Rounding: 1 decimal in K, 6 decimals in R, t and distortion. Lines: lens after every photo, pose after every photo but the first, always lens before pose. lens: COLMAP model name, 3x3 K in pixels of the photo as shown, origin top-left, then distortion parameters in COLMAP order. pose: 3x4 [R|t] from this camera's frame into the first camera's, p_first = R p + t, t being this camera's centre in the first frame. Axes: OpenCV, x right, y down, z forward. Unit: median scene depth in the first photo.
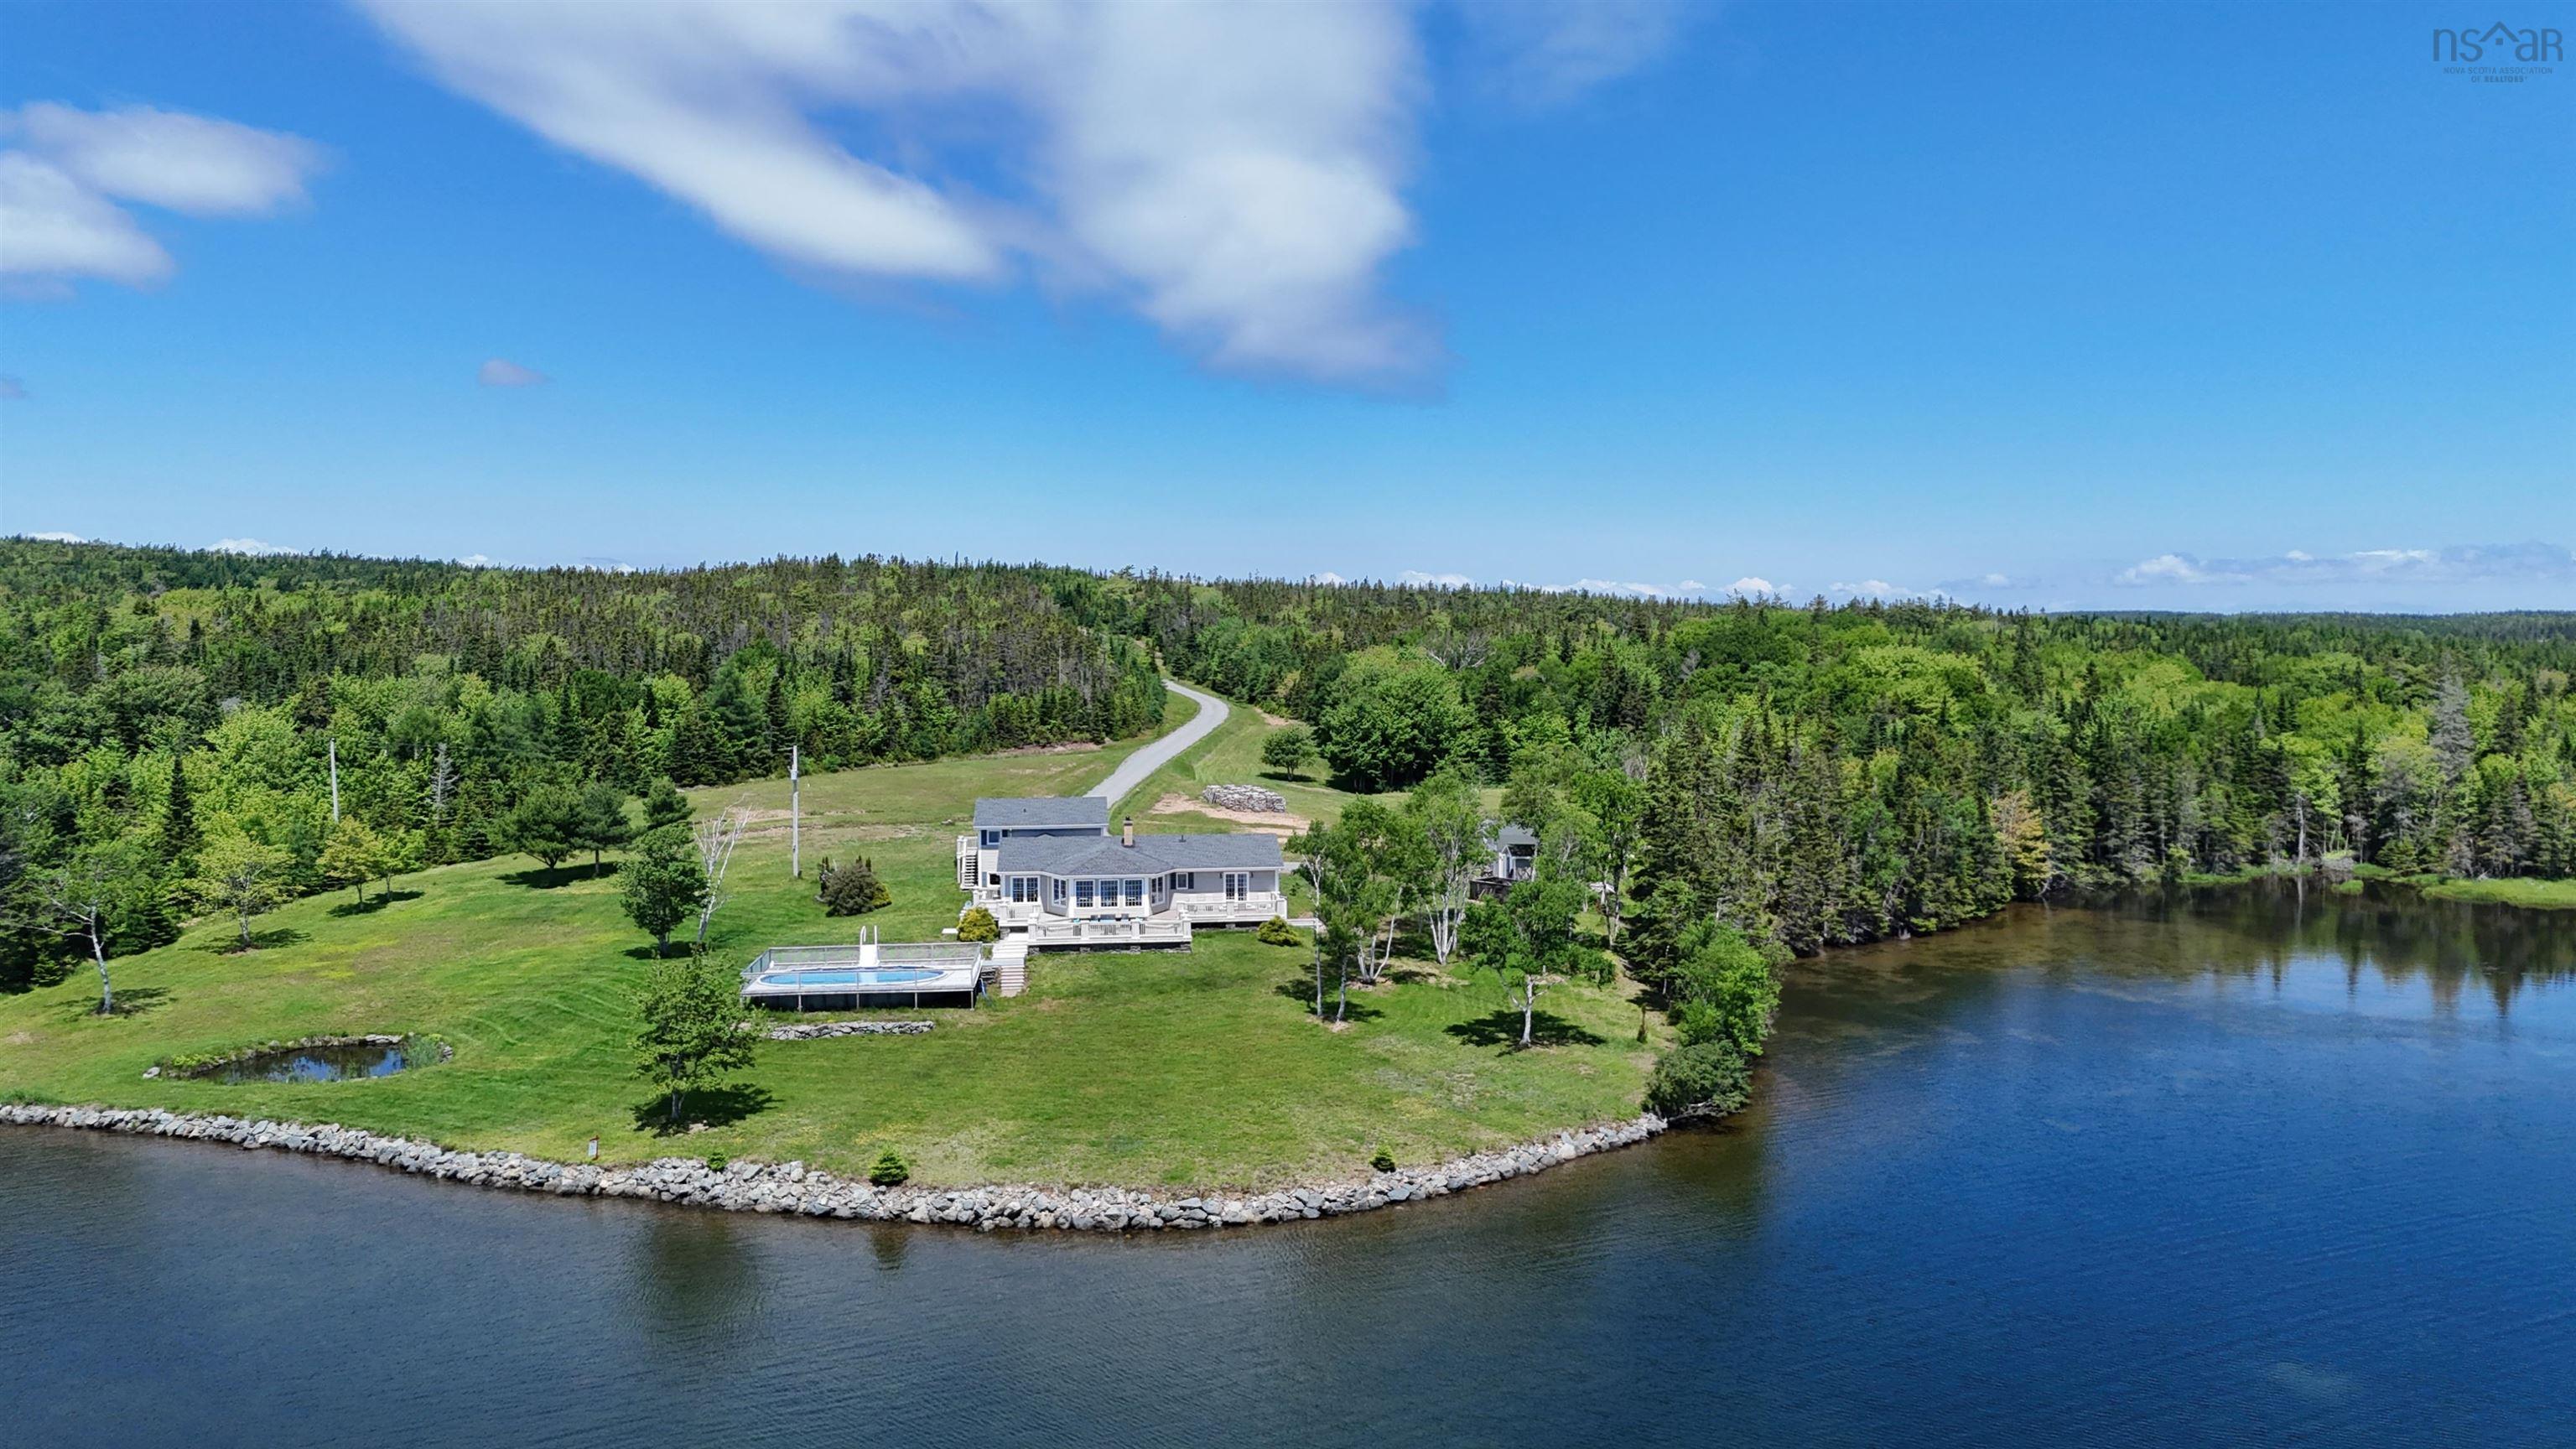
lens RADIAL K [[1887.6, 0, 1288.0], [0, 1887.6, 724.5], [0, 0, 1]] dist [0.125495, -0.229675]
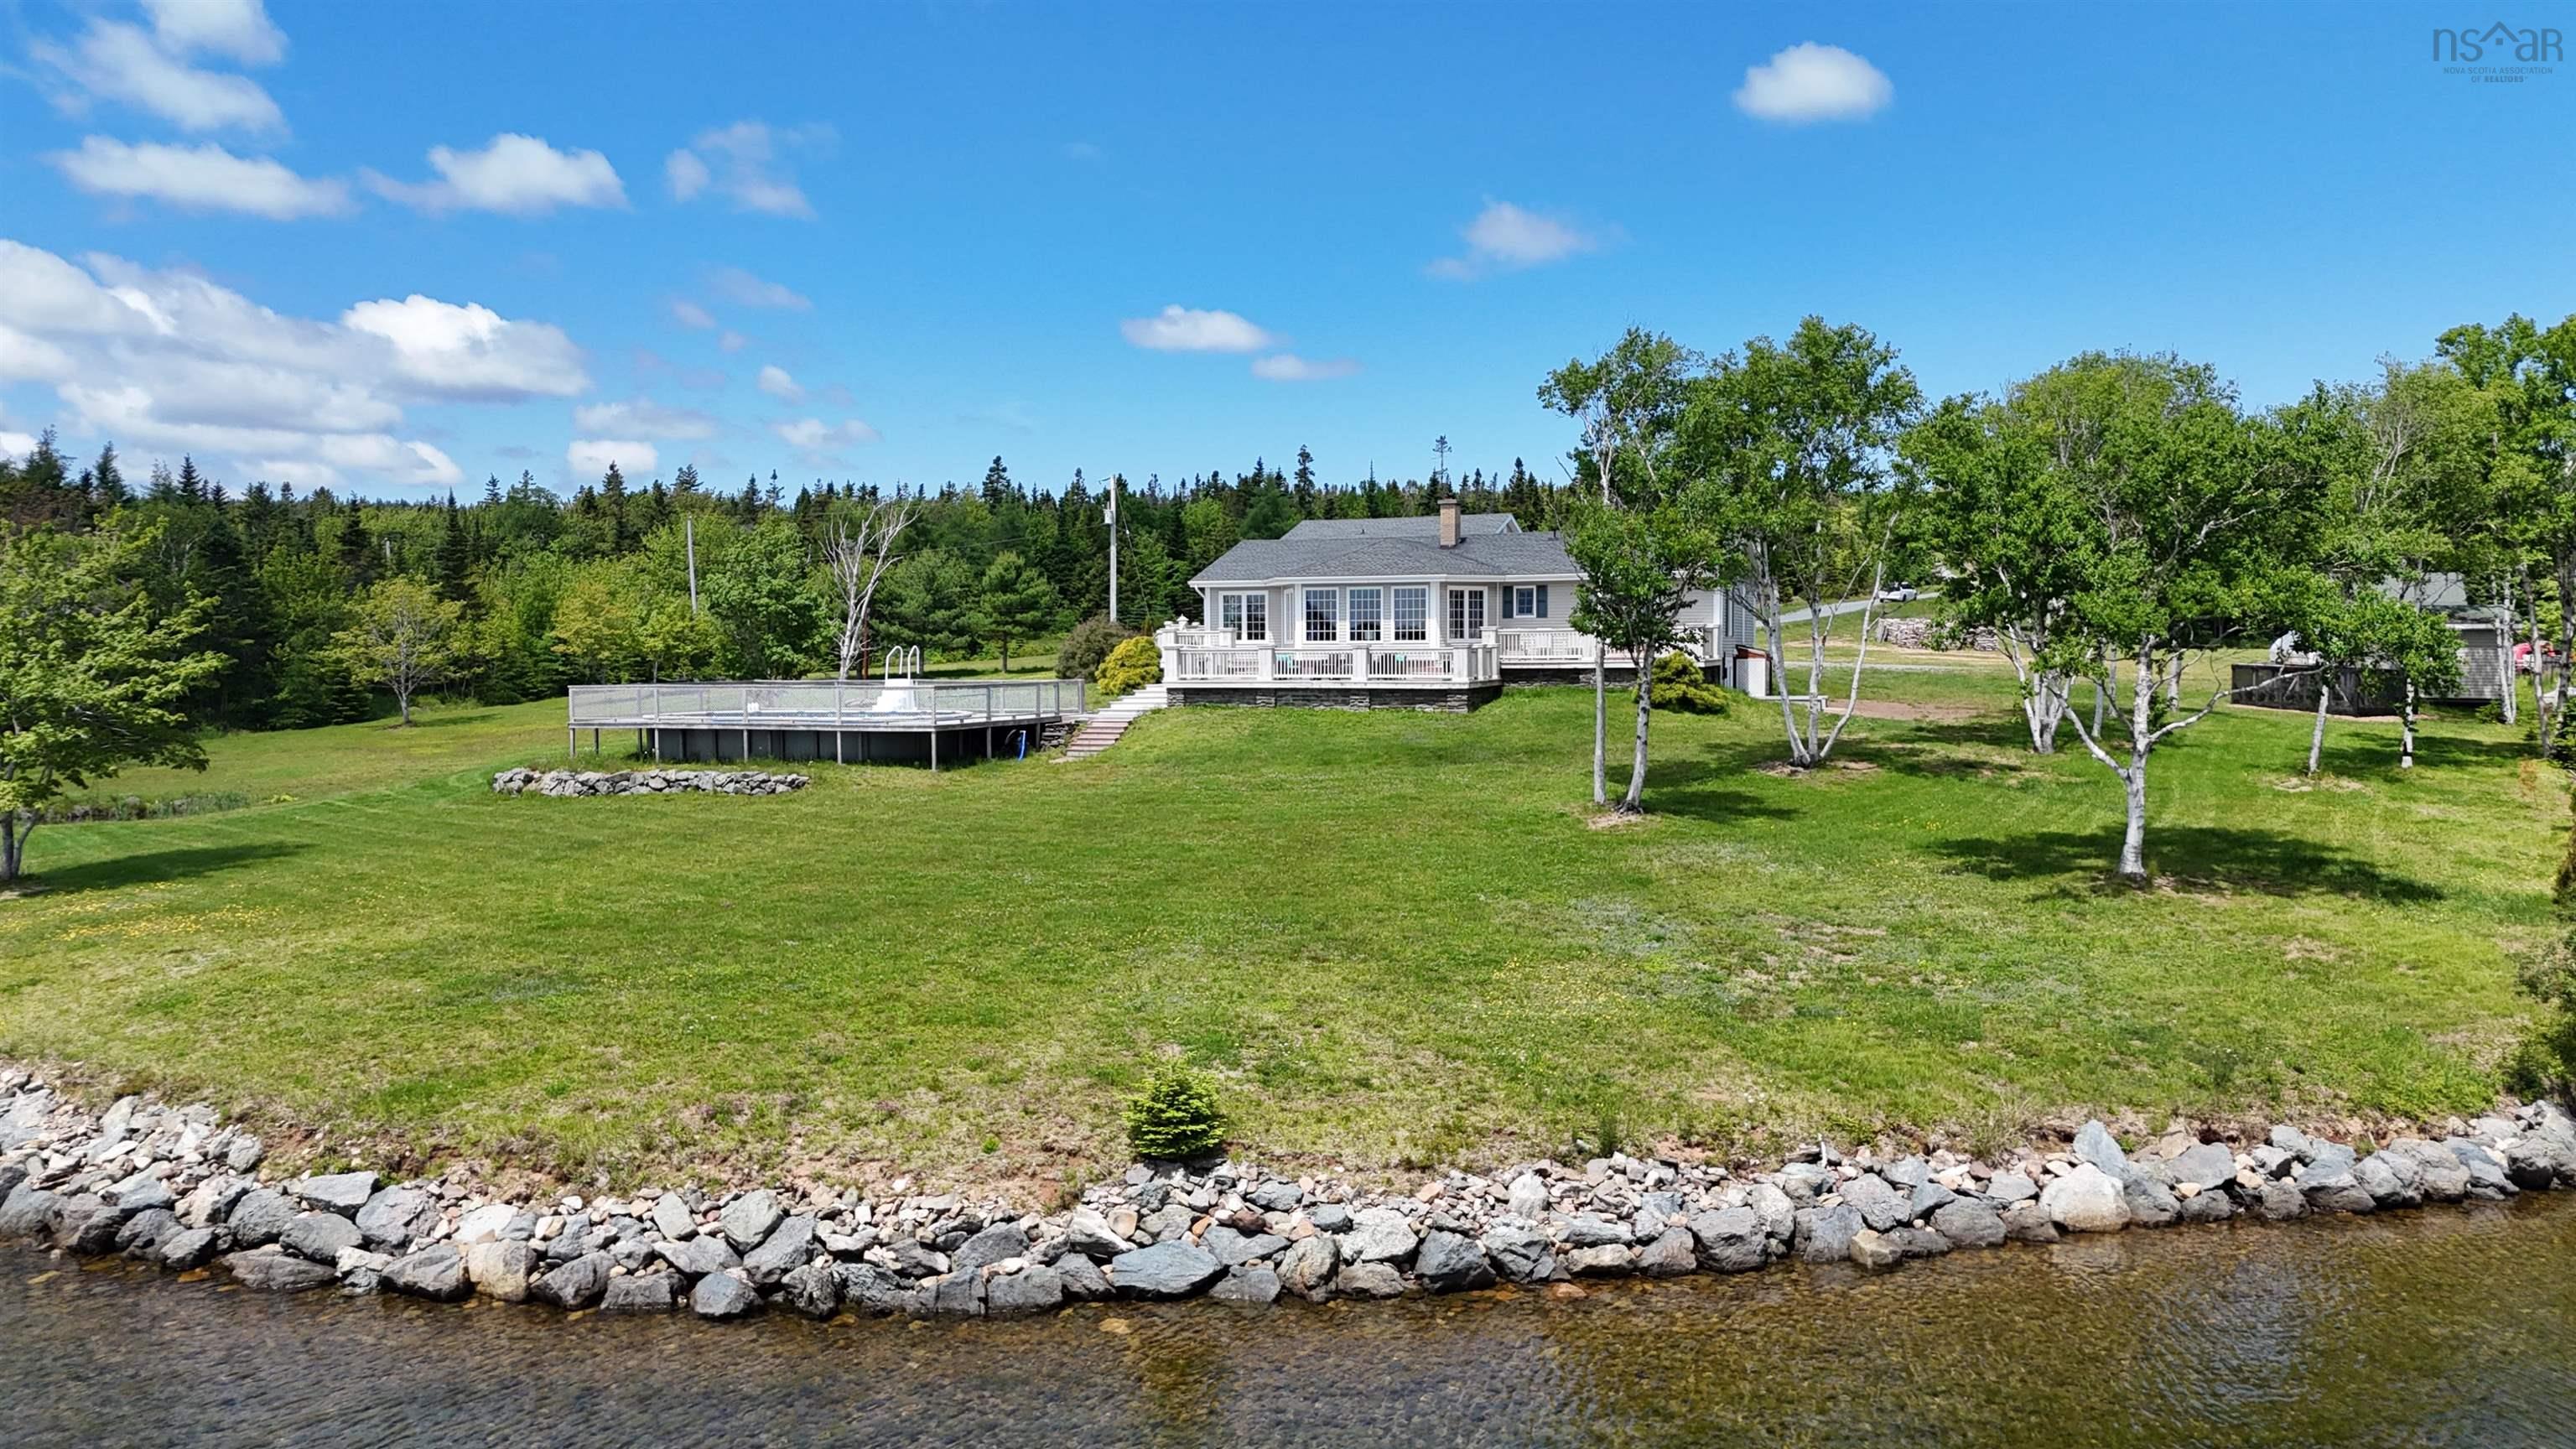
lens RADIAL K [[1887.6, 0, 1288.0], [0, 1887.6, 724.5], [0, 0, 1]] dist [0.125495, -0.229675]
pose [[0.888064, 0.010863, -0.459592, 0.071184], [-0.014599, 0.999883, -0.004575, 0.070476], [0.459488, 0.010772, 0.888119, 0.310927]]
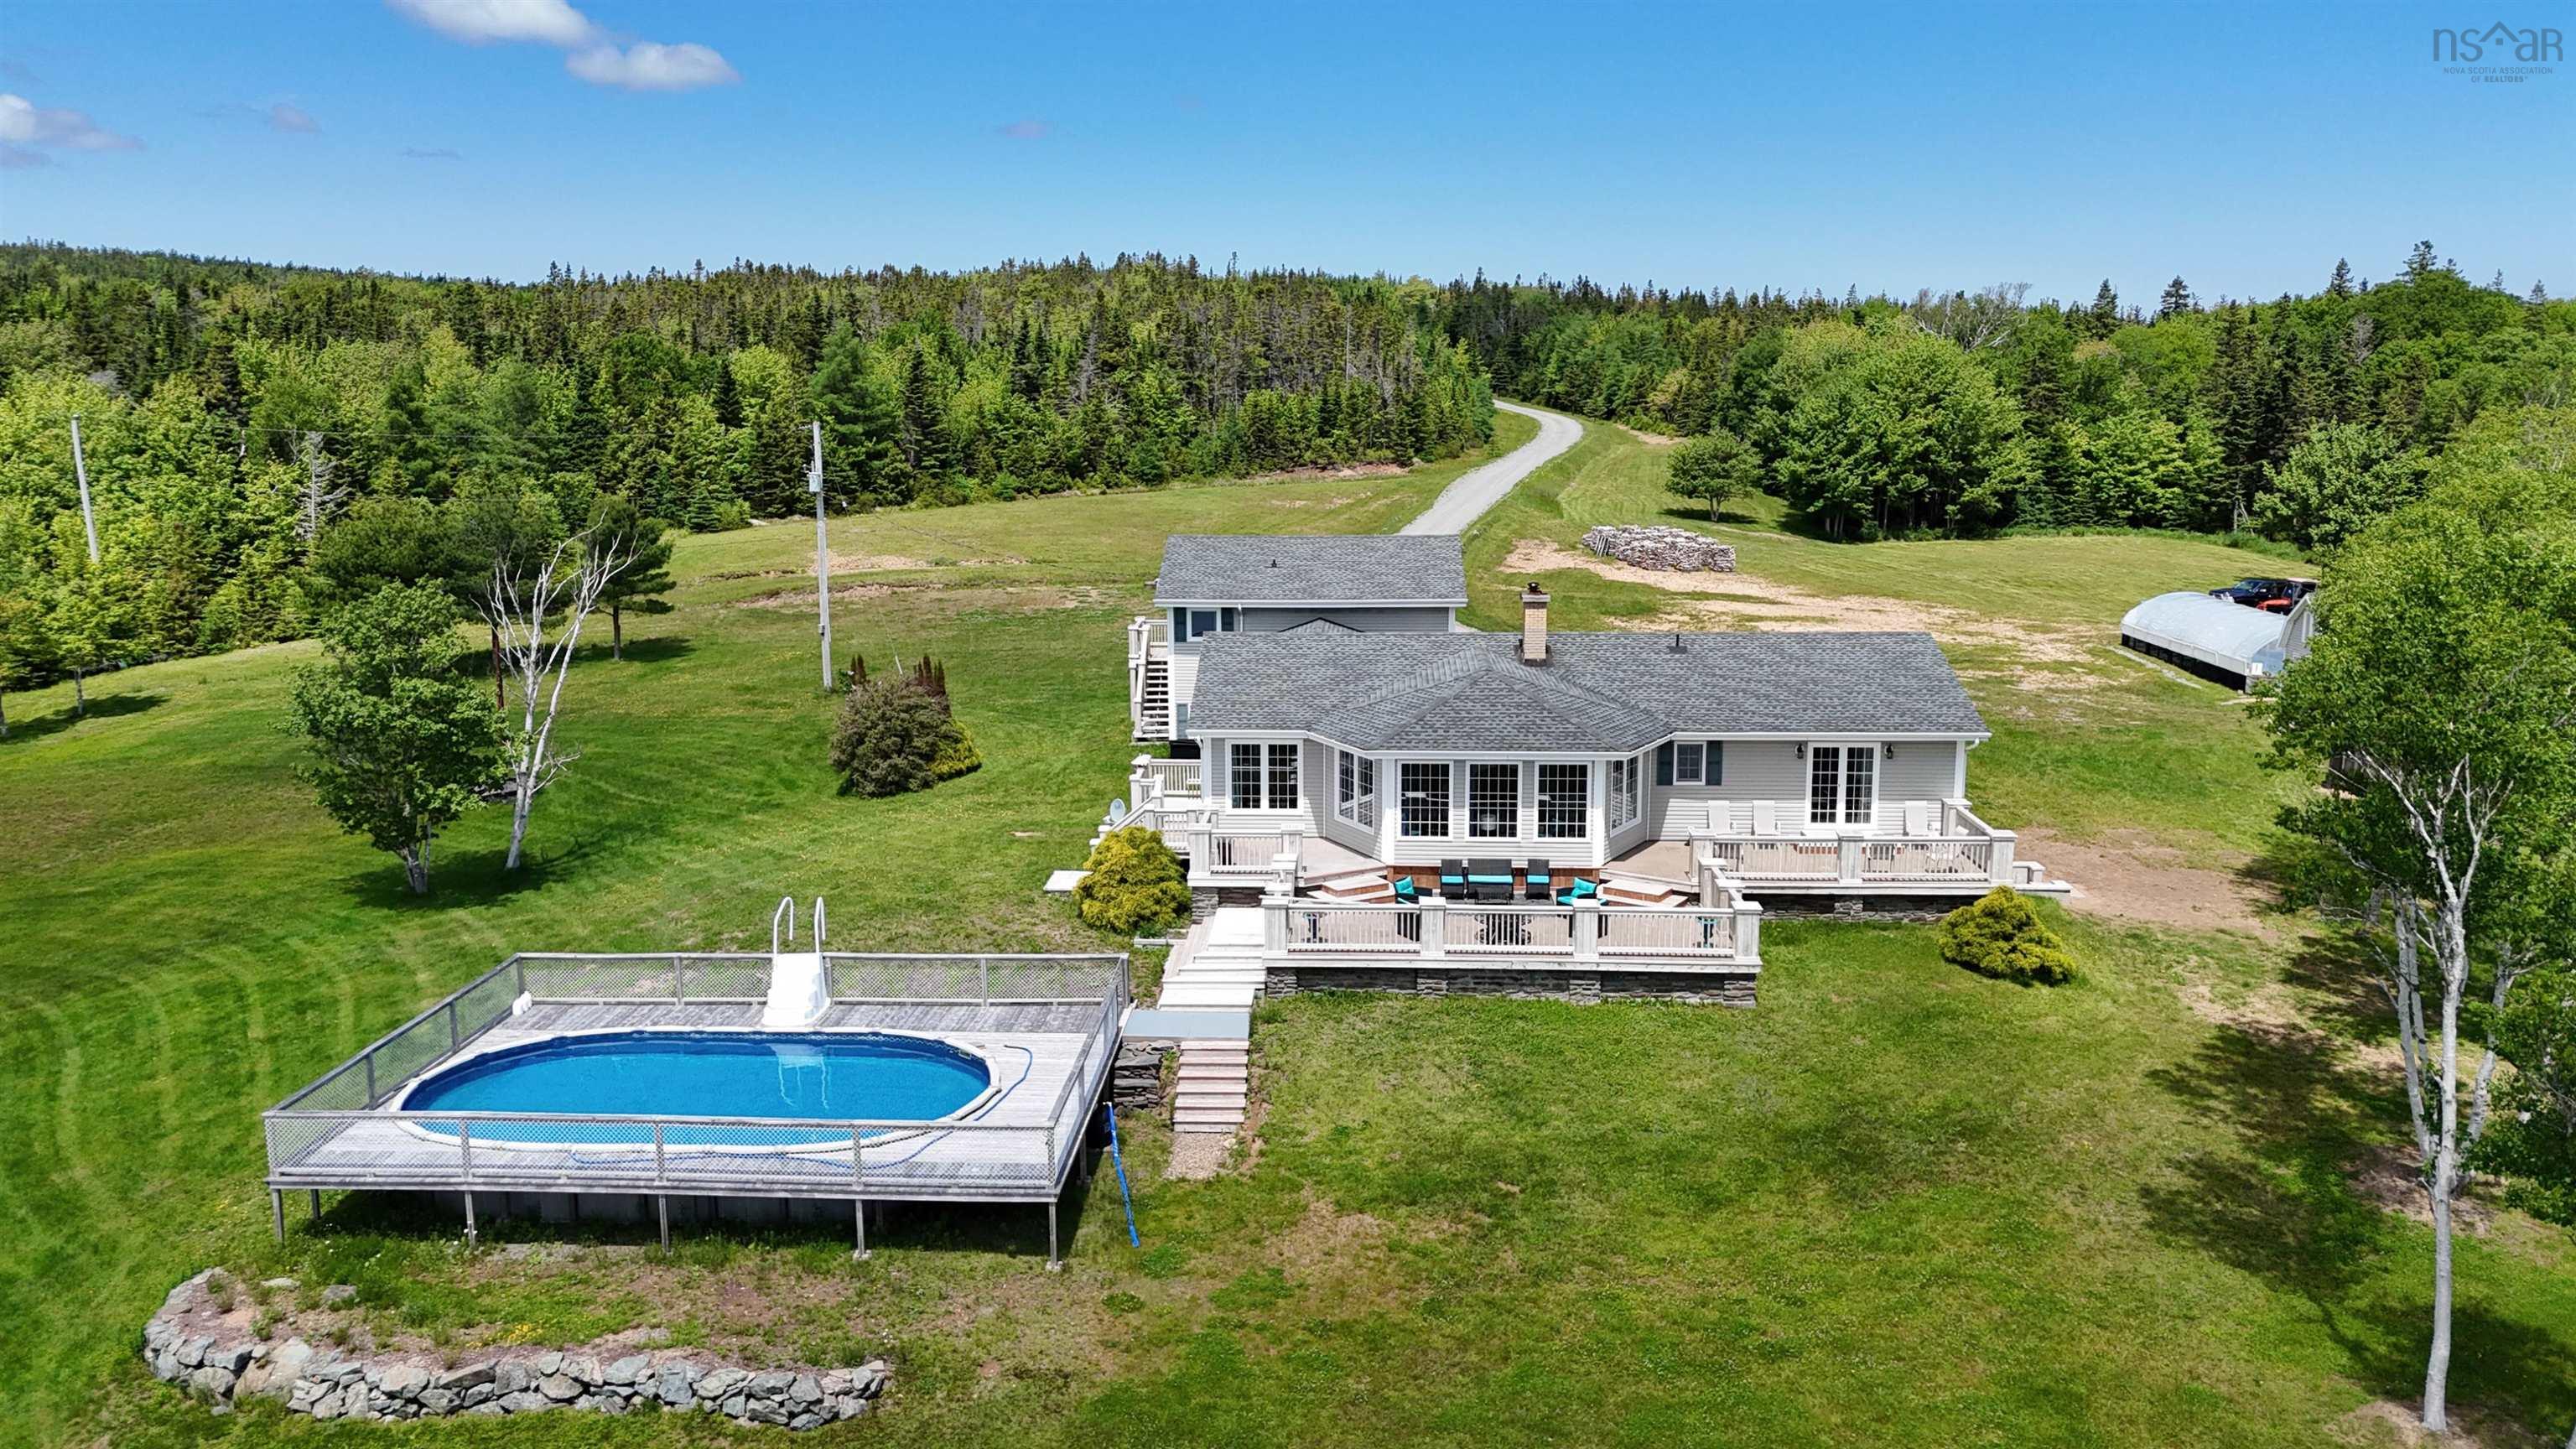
lens RADIAL K [[1887.6, 0, 1288.0], [0, 1887.6, 724.5], [0, 0, 1]] dist [0.125495, -0.229675]
pose [[0.988941, 0.025780, -0.146052, -0.047548], [-0.006742, 0.991573, 0.129370, 0.017247], [0.148156, -0.126955, 0.980781, 0.378566]]
